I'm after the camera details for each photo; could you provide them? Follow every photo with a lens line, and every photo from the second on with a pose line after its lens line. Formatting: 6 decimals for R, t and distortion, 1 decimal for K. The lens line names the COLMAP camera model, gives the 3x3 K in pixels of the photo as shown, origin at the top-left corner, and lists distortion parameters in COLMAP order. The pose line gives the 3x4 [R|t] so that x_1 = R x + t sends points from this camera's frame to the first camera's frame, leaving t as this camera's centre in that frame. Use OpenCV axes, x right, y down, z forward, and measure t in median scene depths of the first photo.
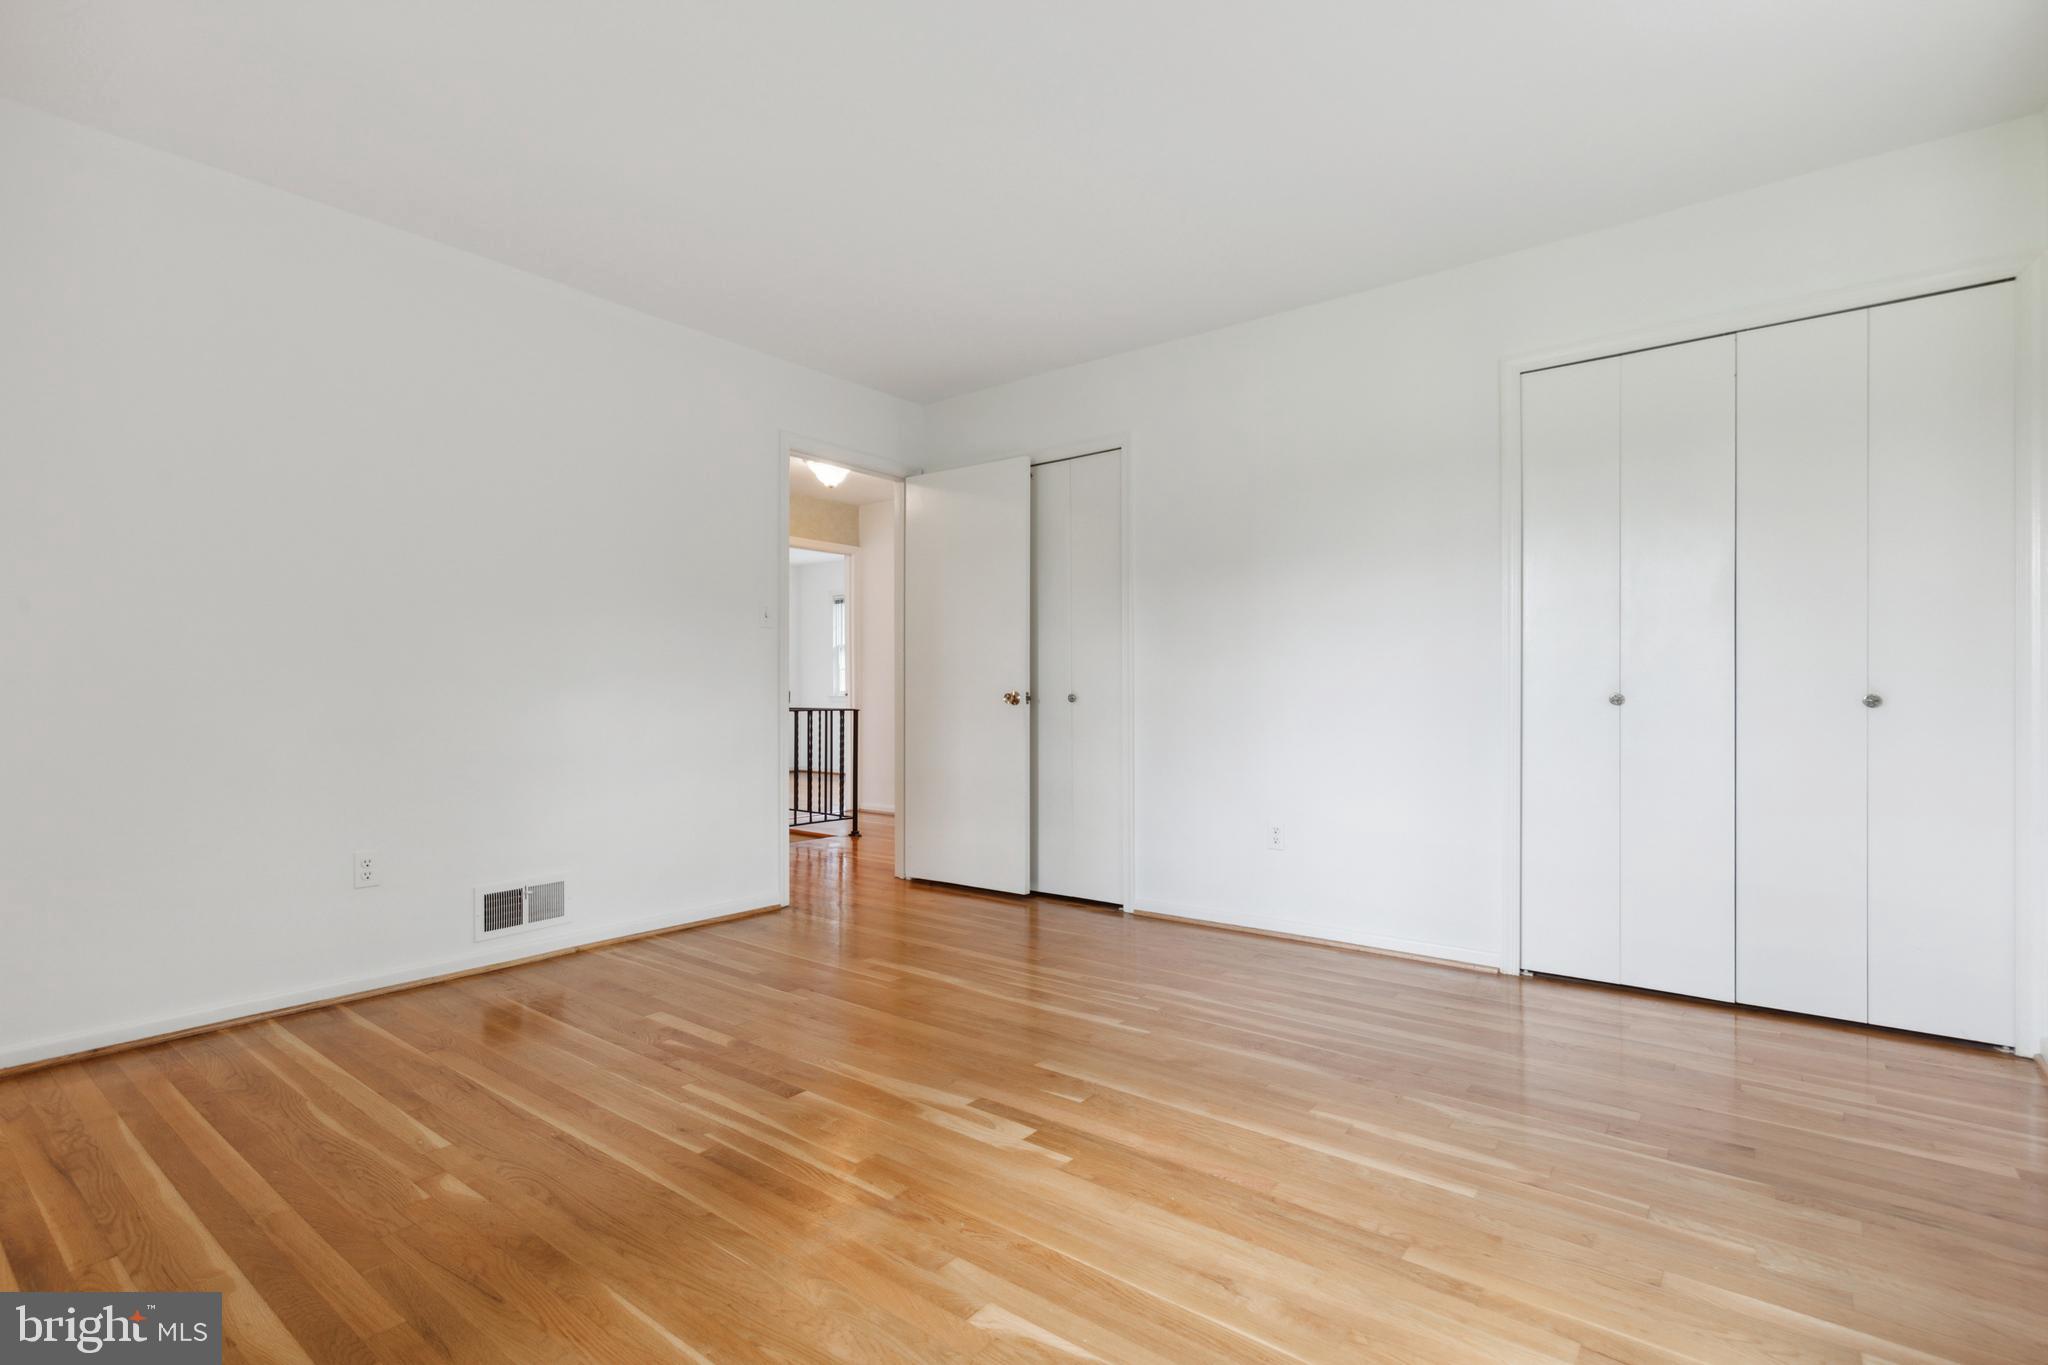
lens RADIAL K [[941.9, 0, 1027.3], [0, 941.9, 683.9], [0, 0, 1]] dist [0.014258, -0.001375]
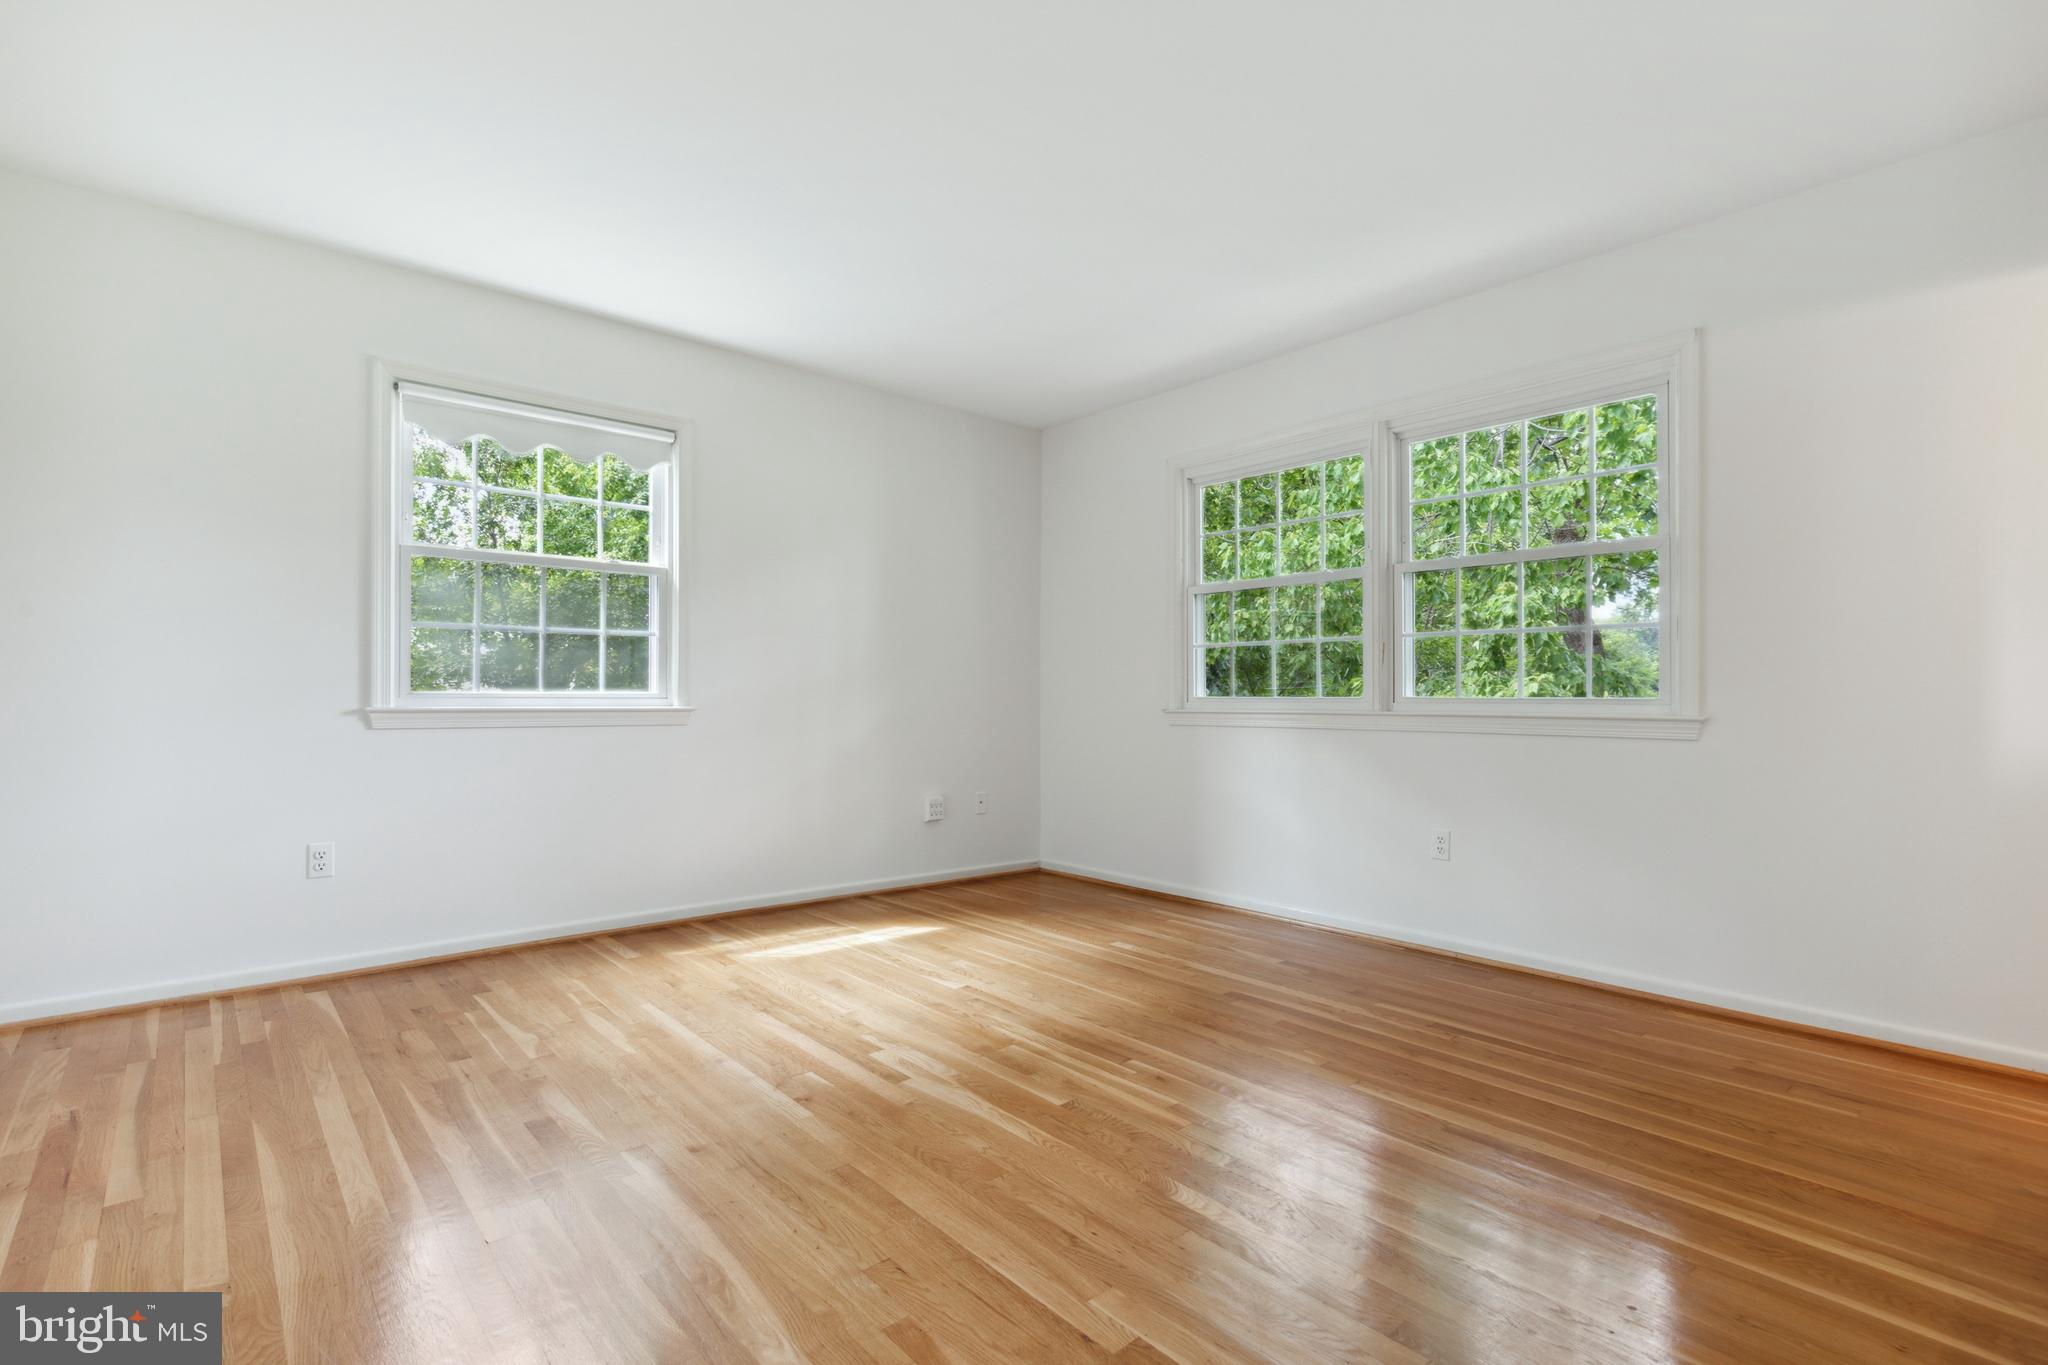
lens RADIAL K [[941.9, 0, 1023.9], [0, 941.9, 682.0], [0, 0, 1]] dist [0.014258, -0.001375]
pose [[-0.981543, -0.001282, 0.191237, -0.406789], [-0.005747, 0.999724, -0.022794, 0.013161], [-0.191155, -0.023473, -0.981279, 2.100172]]
